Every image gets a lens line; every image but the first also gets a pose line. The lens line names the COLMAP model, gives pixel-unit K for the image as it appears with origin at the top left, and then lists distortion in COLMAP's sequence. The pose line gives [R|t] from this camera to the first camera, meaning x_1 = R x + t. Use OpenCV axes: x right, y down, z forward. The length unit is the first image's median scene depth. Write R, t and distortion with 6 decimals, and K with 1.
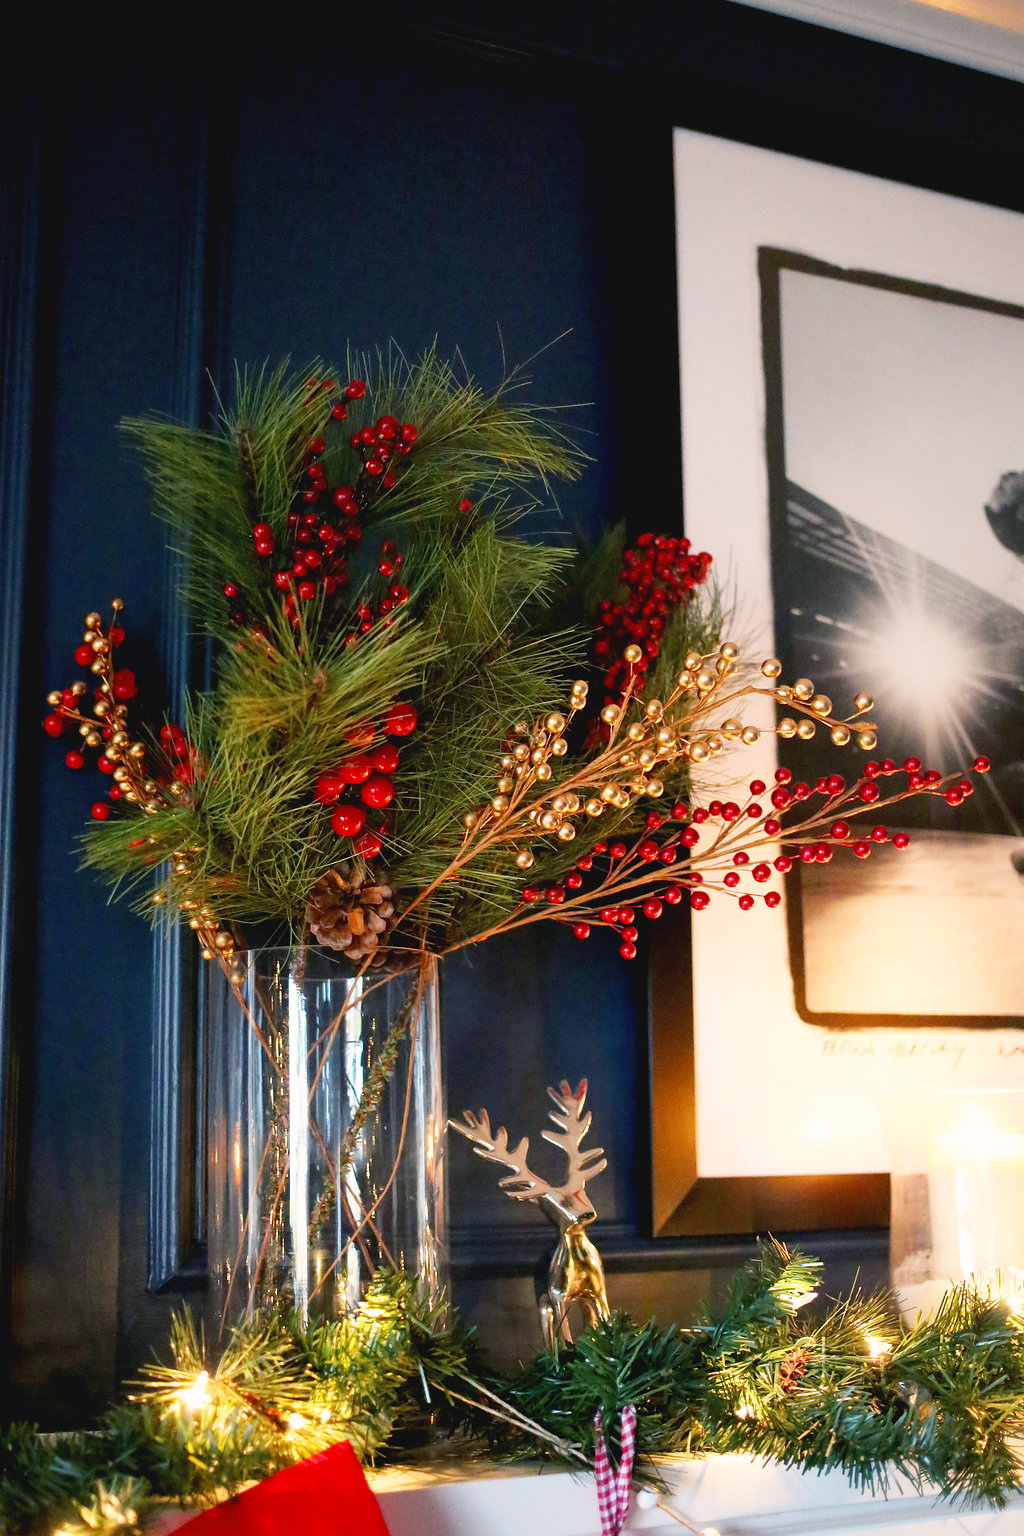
lens RADIAL K [[1849.6, 0, 515.0], [0, 1849.6, 808.0], [0, 0, 1]] dist [-0.046672, 0.005008]
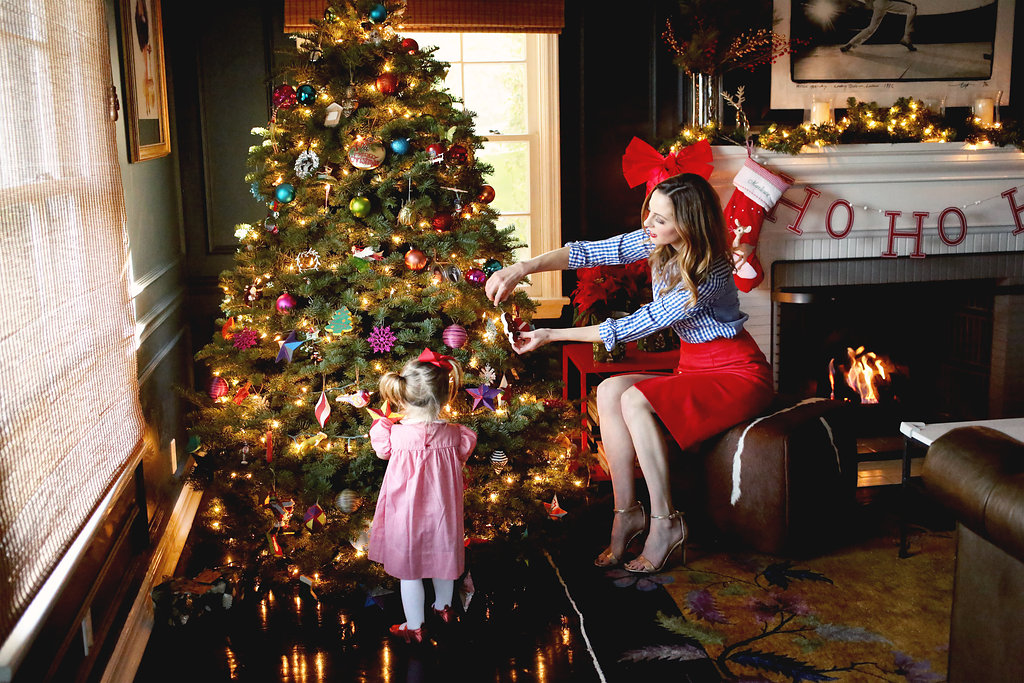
lens RADIAL K [[1125.2, 0, 512.0], [0, 1125.2, 341.5], [0, 0, 1]] dist [-0.046939, 0.059016]
pose [[0.958145, 0.049728, -0.281932, 0.334407], [0.052815, 0.937191, 0.344795, -0.356411], [0.281370, -0.345253, 0.895338, -2.510806]]
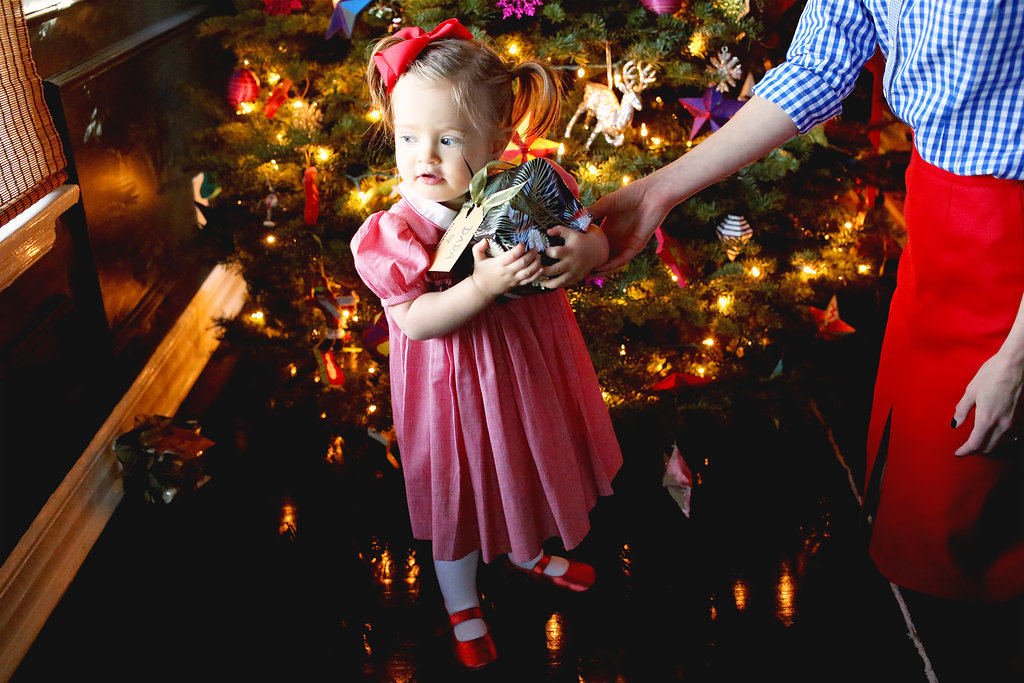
lens RADIAL K [[1125.2, 0, 512.0], [0, 1125.2, 341.5], [0, 0, 1]] dist [-0.046939, 0.059016]
pose [[0.895187, 0.164565, -0.414195, -0.057452], [0.100081, 0.831379, 0.546619, 0.112908], [0.434308, -0.530779, 0.727771, -1.507120]]
